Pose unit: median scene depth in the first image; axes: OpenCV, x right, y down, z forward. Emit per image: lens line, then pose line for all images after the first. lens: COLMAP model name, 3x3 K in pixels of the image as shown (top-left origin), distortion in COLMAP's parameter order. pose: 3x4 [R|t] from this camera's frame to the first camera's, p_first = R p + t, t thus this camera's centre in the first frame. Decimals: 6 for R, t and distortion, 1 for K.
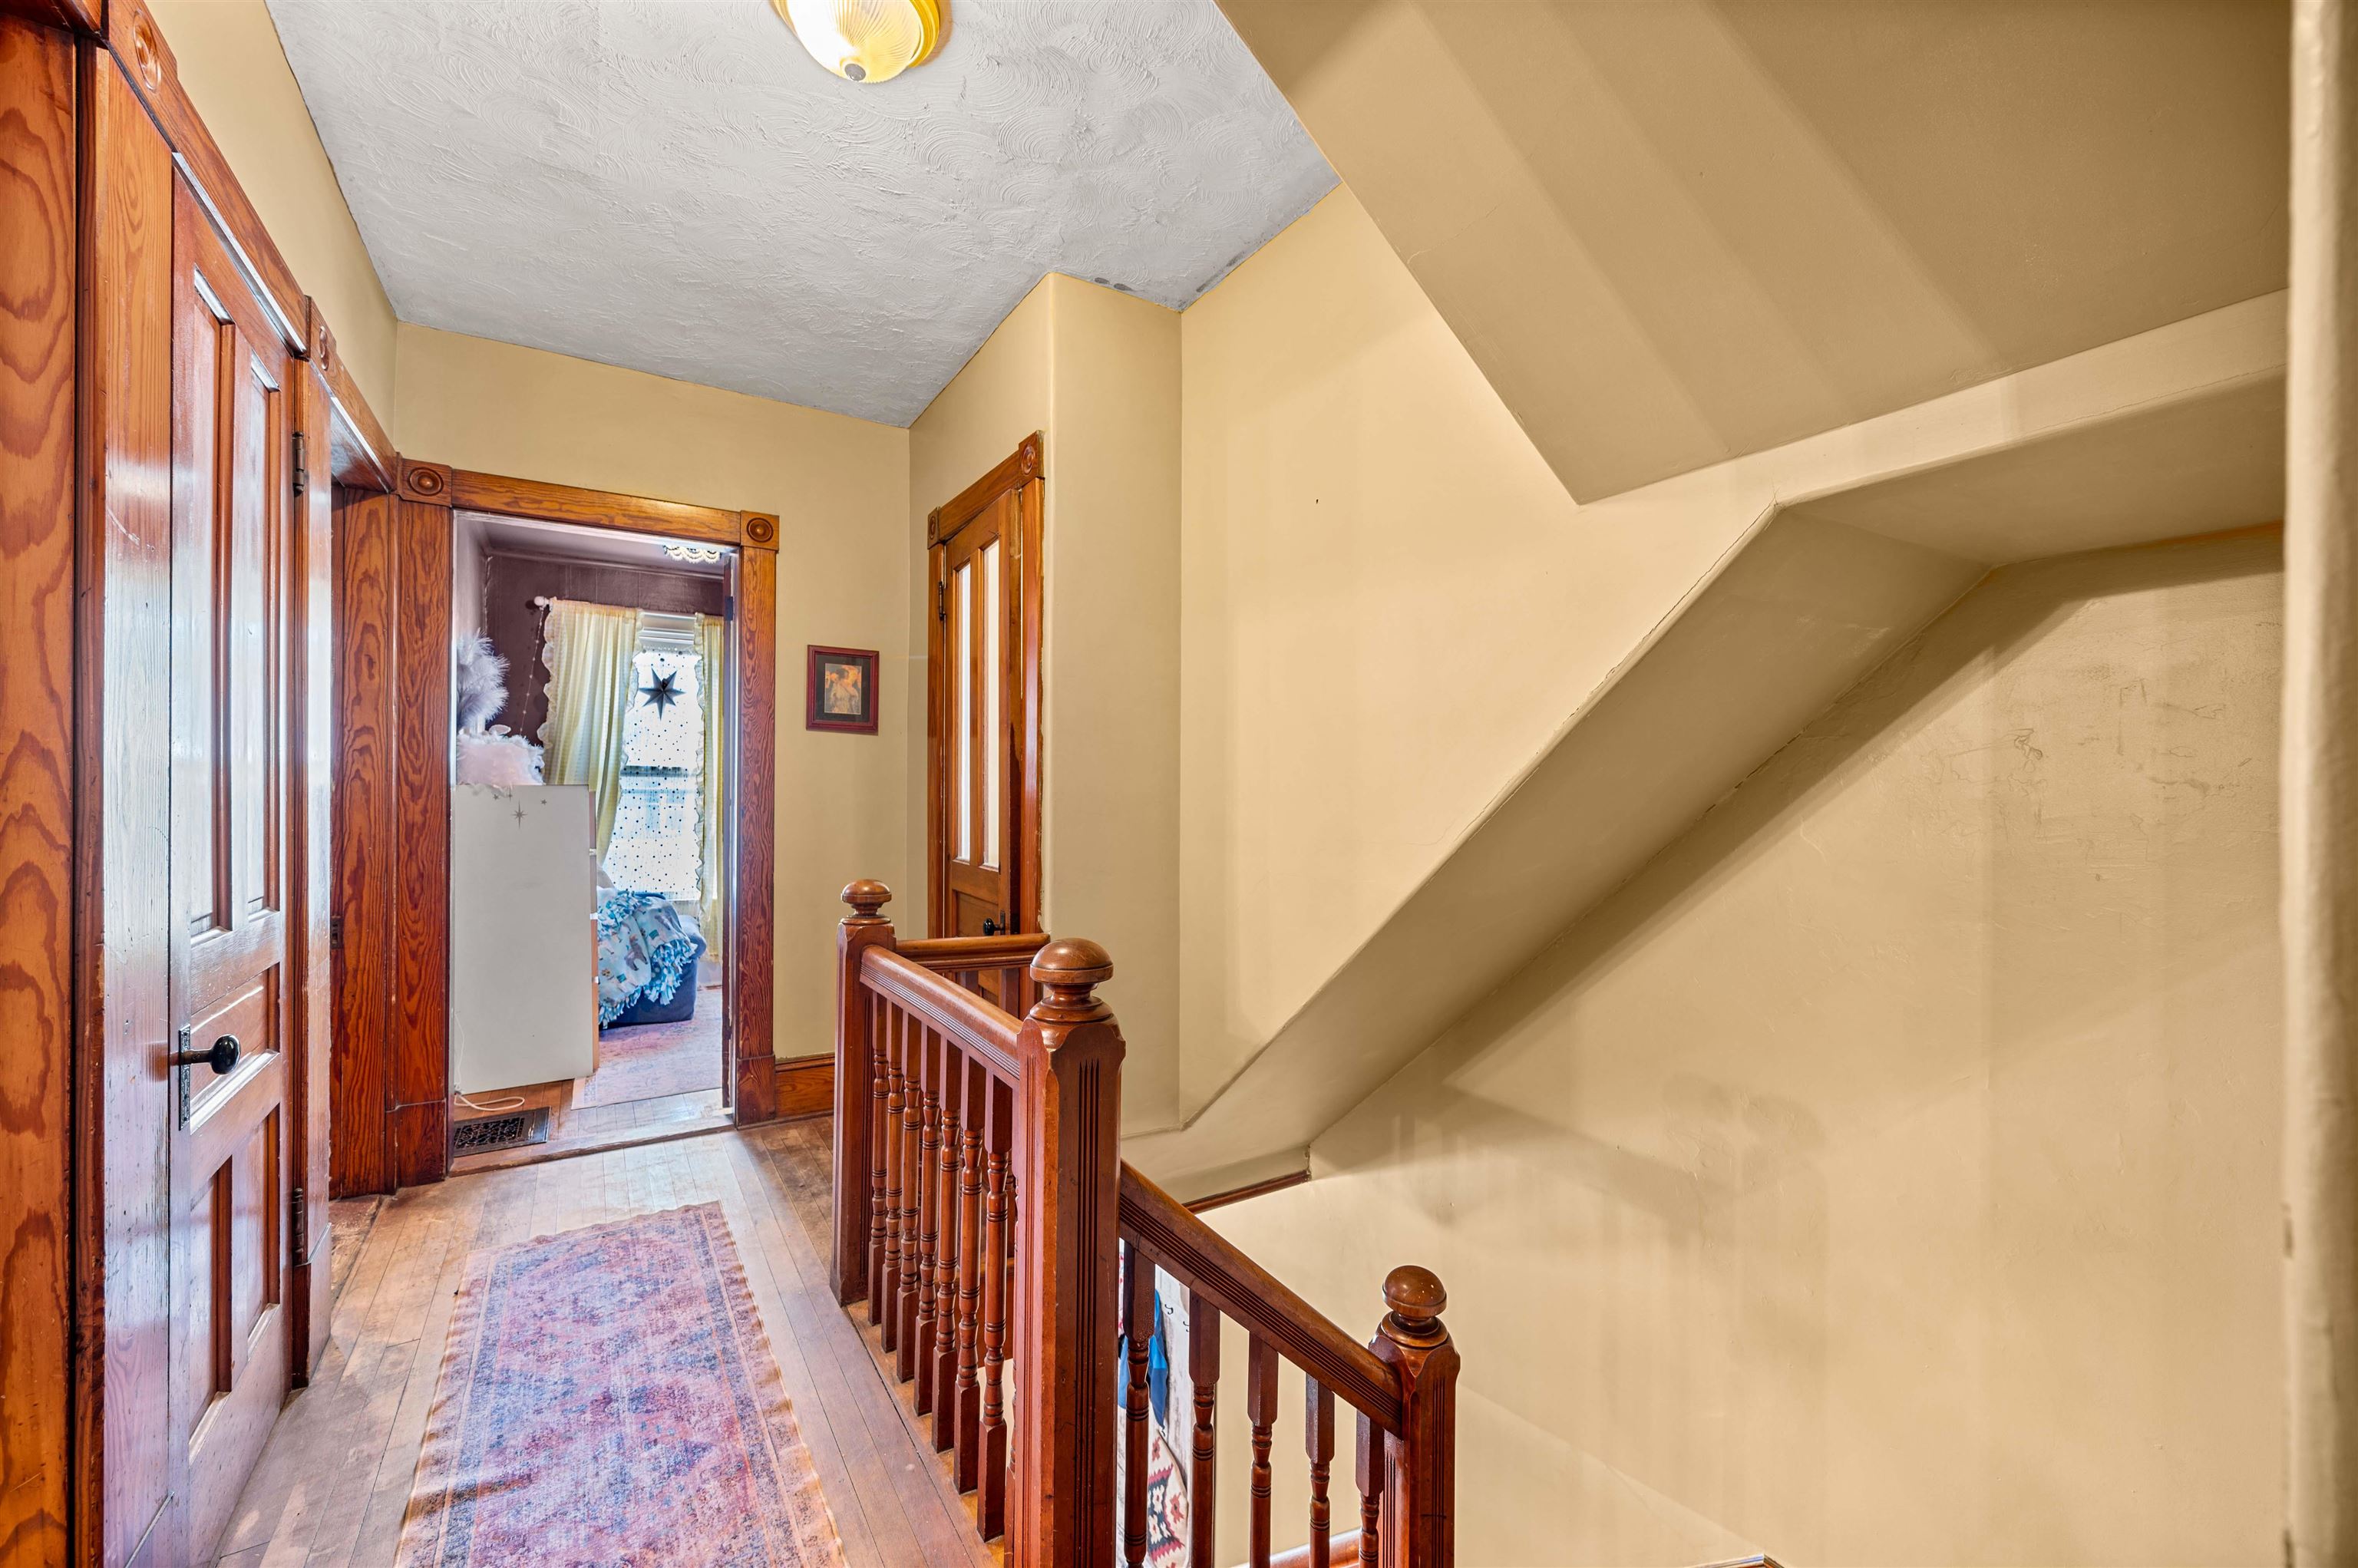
lens RADIAL K [[948.7, 0, 1187.8], [0, 948.7, 784.9], [0, 0, 1]] dist [-0.001484, 0.000222]
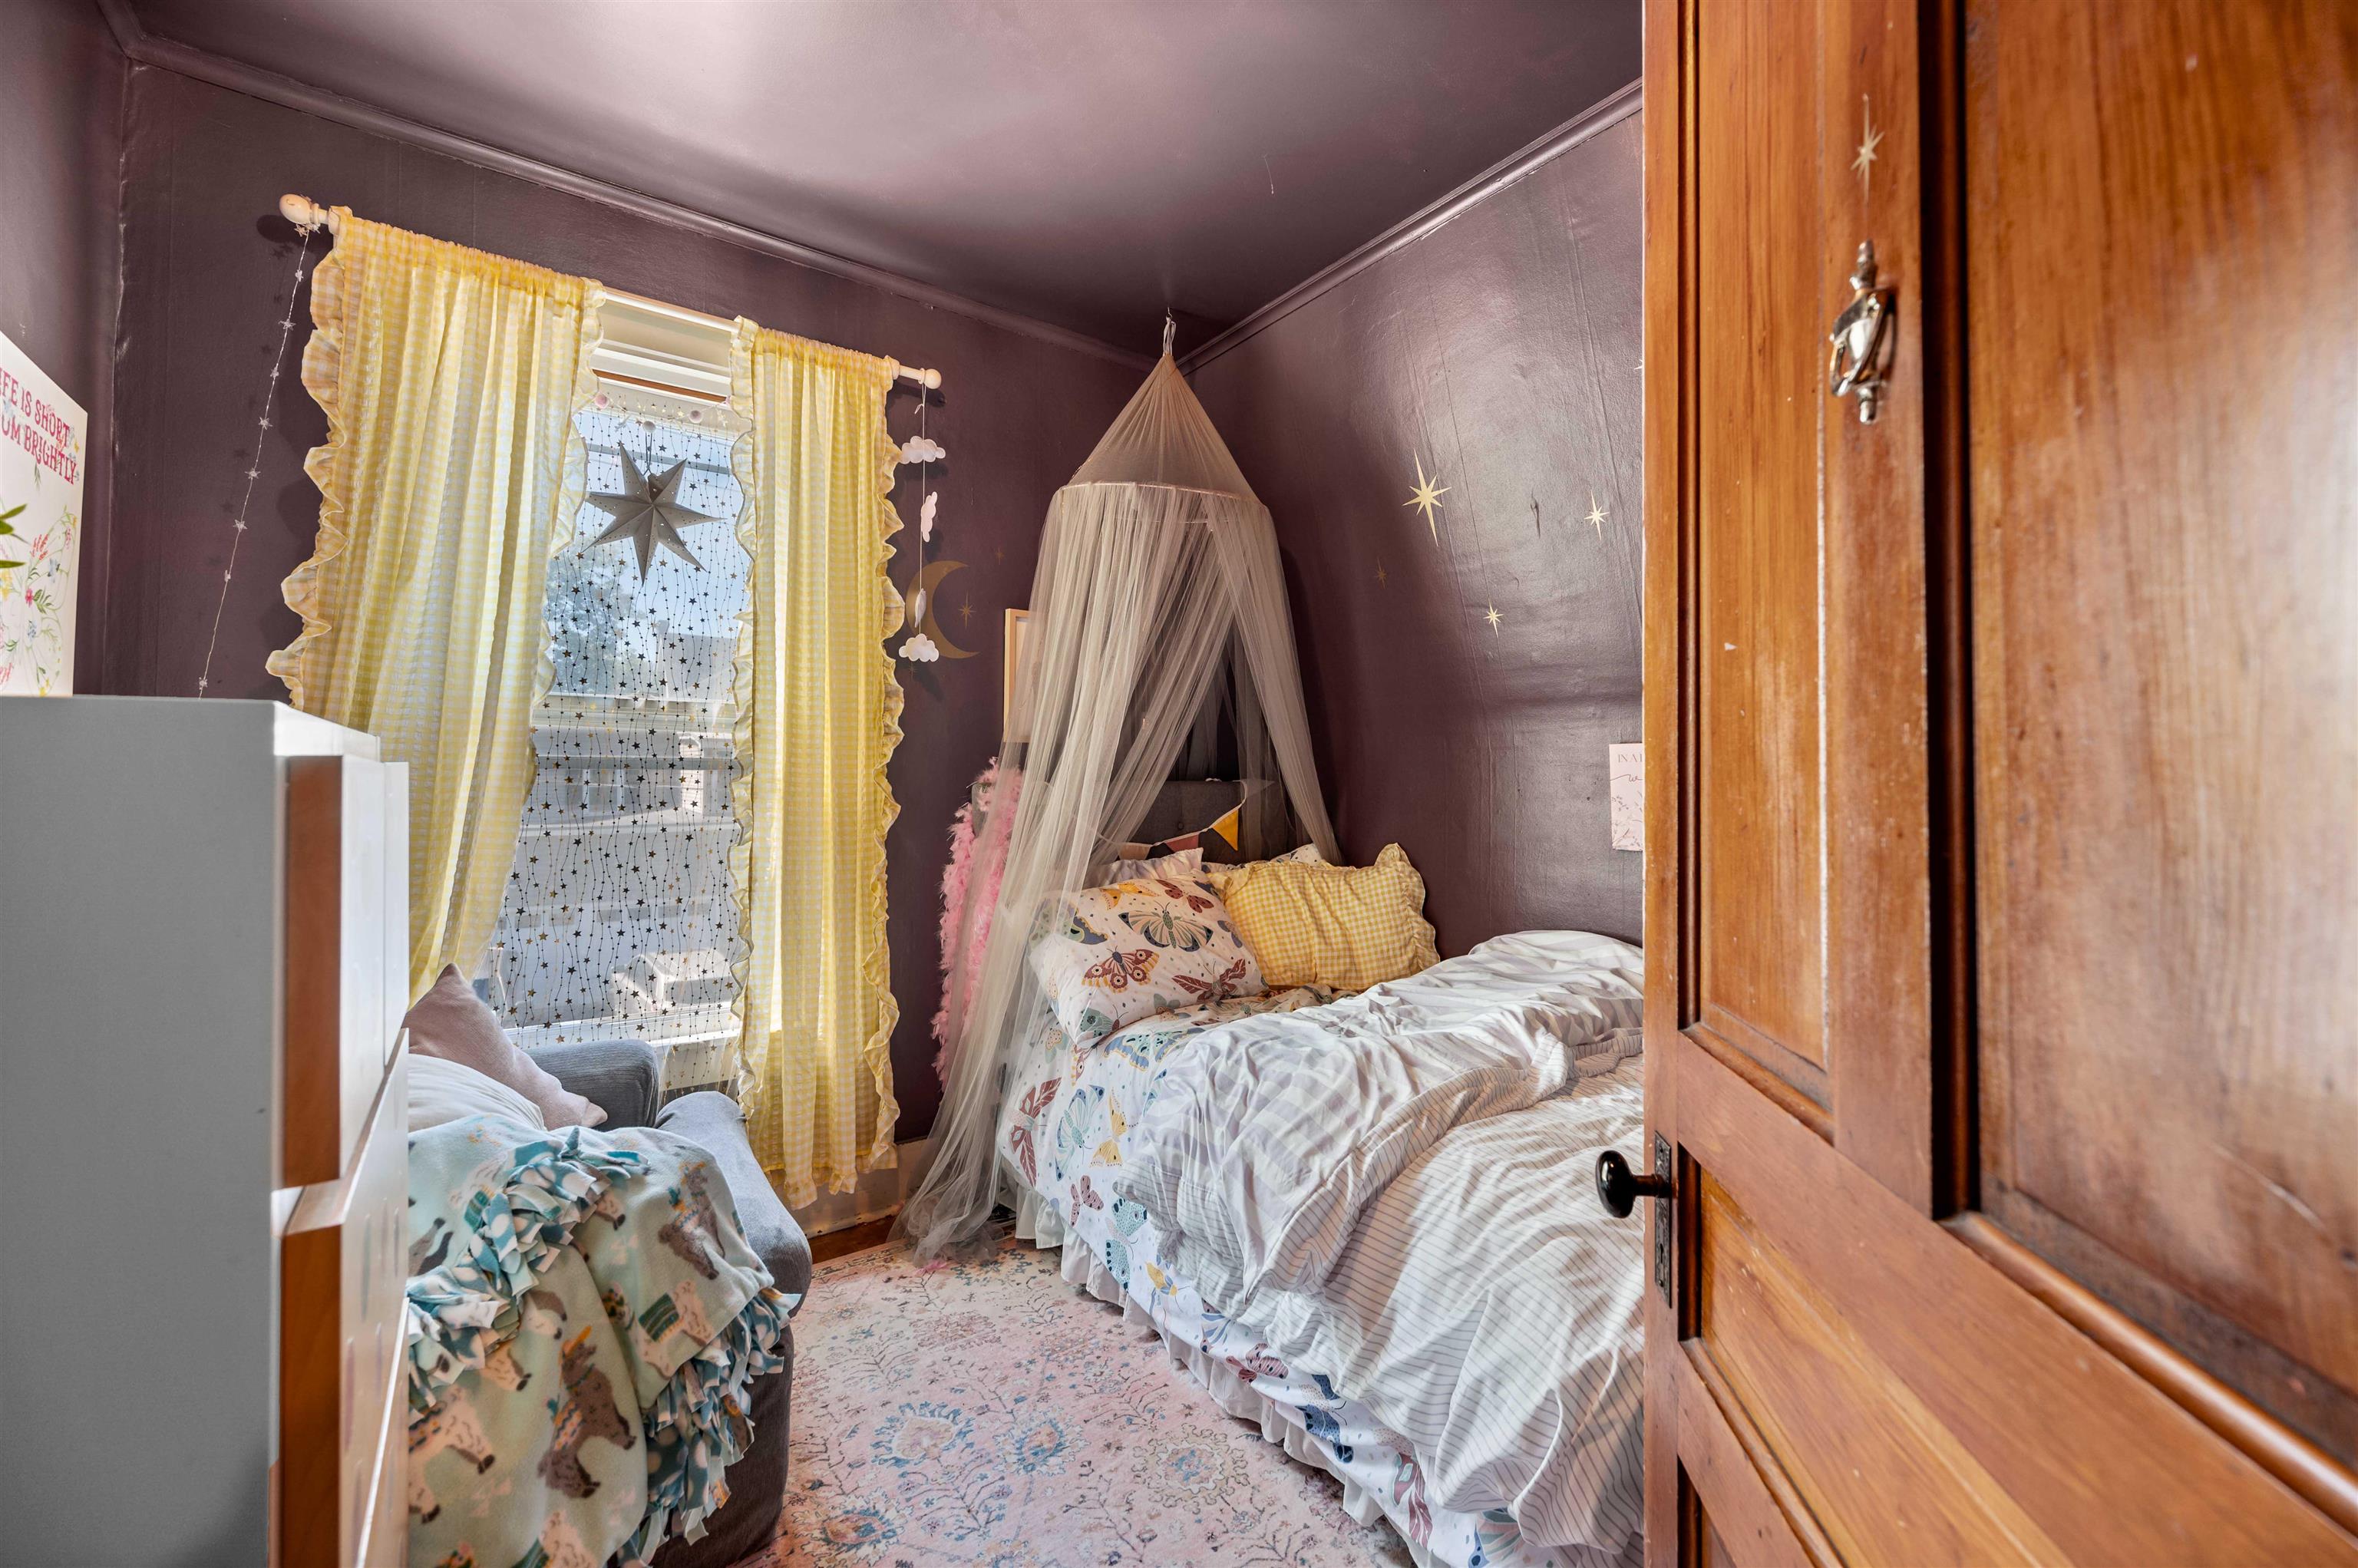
lens RADIAL K [[948.7, 0, 1160.3], [0, 948.7, 774.9], [0, 0, 1]] dist [-0.001484, 0.000222]
pose [[0.999321, 0.001336, 0.036827, -0.385120], [-0.000889, 0.999926, -0.012164, 0.014183], [-0.036841, 0.012123, 0.999248, 0.649702]]
